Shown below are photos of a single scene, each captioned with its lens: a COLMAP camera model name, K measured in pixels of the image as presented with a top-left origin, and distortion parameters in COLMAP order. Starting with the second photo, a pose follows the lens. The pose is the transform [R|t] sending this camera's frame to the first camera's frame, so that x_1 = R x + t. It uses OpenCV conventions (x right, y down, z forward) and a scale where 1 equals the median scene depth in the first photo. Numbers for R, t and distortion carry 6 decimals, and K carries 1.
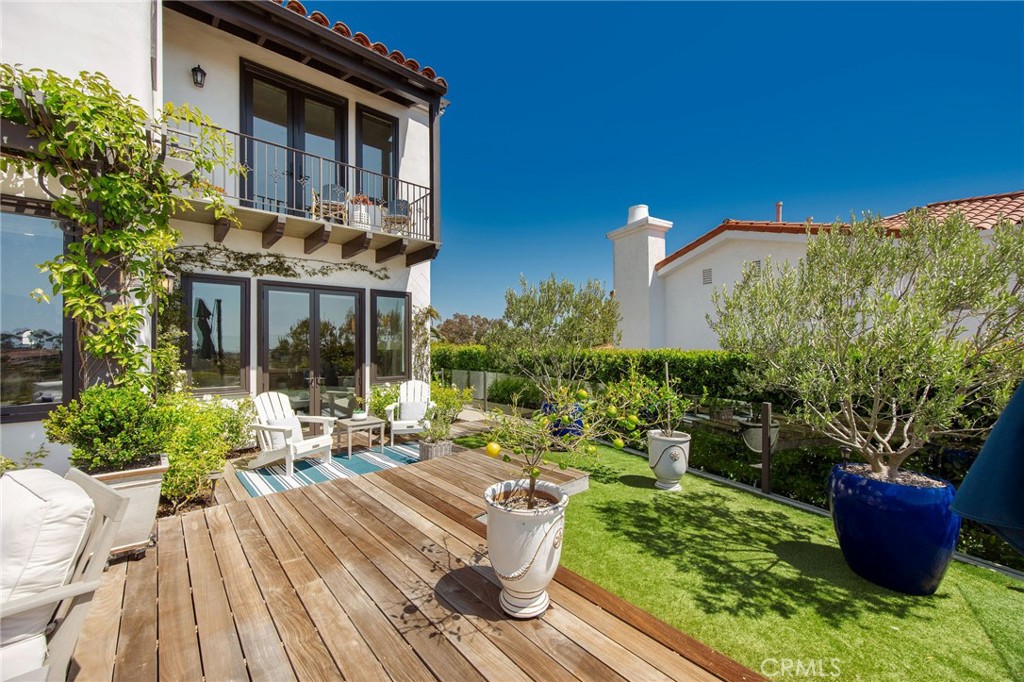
lens RADIAL K [[401.1, 0, 508.1], [0, 401.1, 341.1], [0, 0, 1]] dist [0.001089, 0.000019]
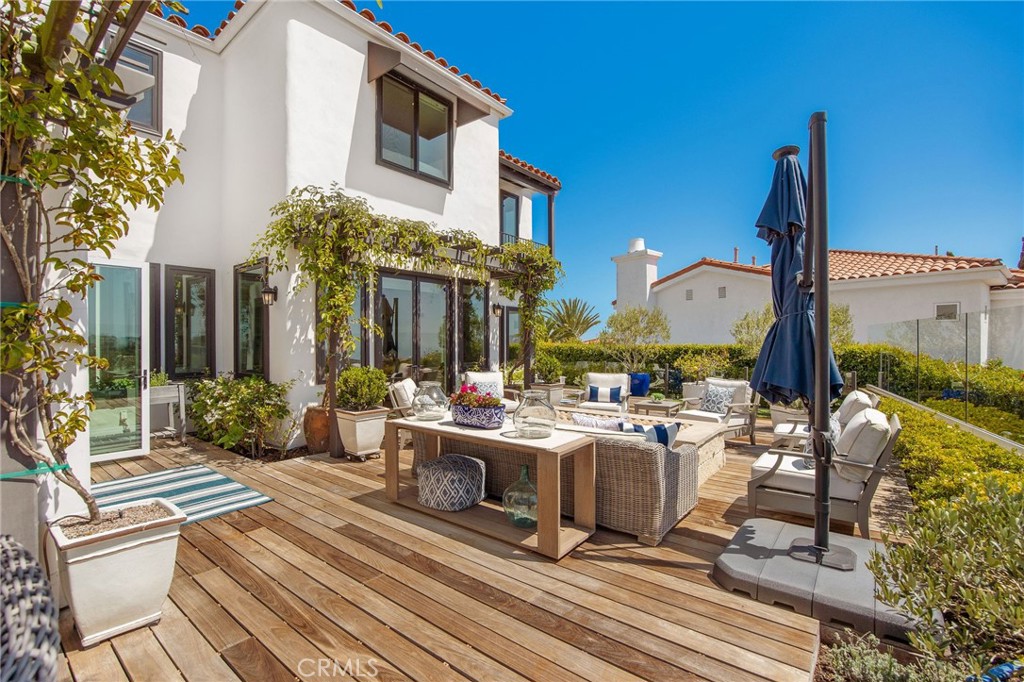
lens RADIAL K [[461.6, 0, 484.1], [0, 461.6, 342.7], [0, 0, 1]] dist [-0.004446, -0.000211]
pose [[0.990068, -0.001476, 0.140582, -0.418892], [0.000446, 0.999973, 0.007355, -0.002725], [-0.140589, -0.007219, 0.990042, -0.478792]]
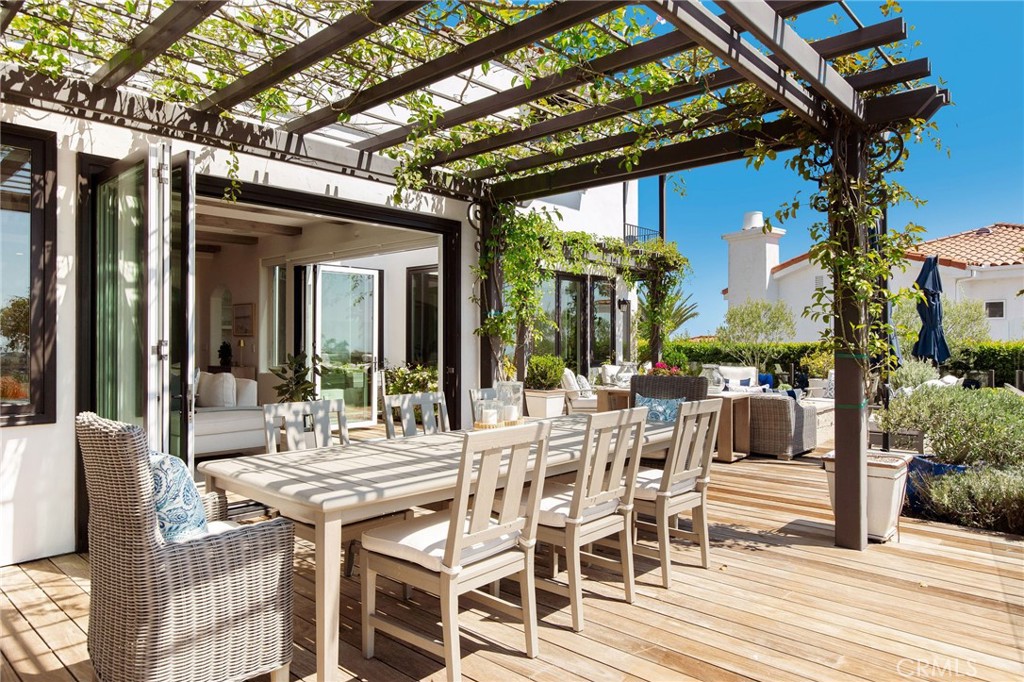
lens RADIAL K [[690.3, 0, 515.1], [0, 690.3, 340.2], [0, 0, 1]] dist [0.005782, 0.003435]
pose [[0.990029, 0.002830, 0.140838, -0.600185], [-0.003187, 0.999992, 0.002311, 0.003484], [-0.140830, -0.002737, 0.990030, -0.785516]]
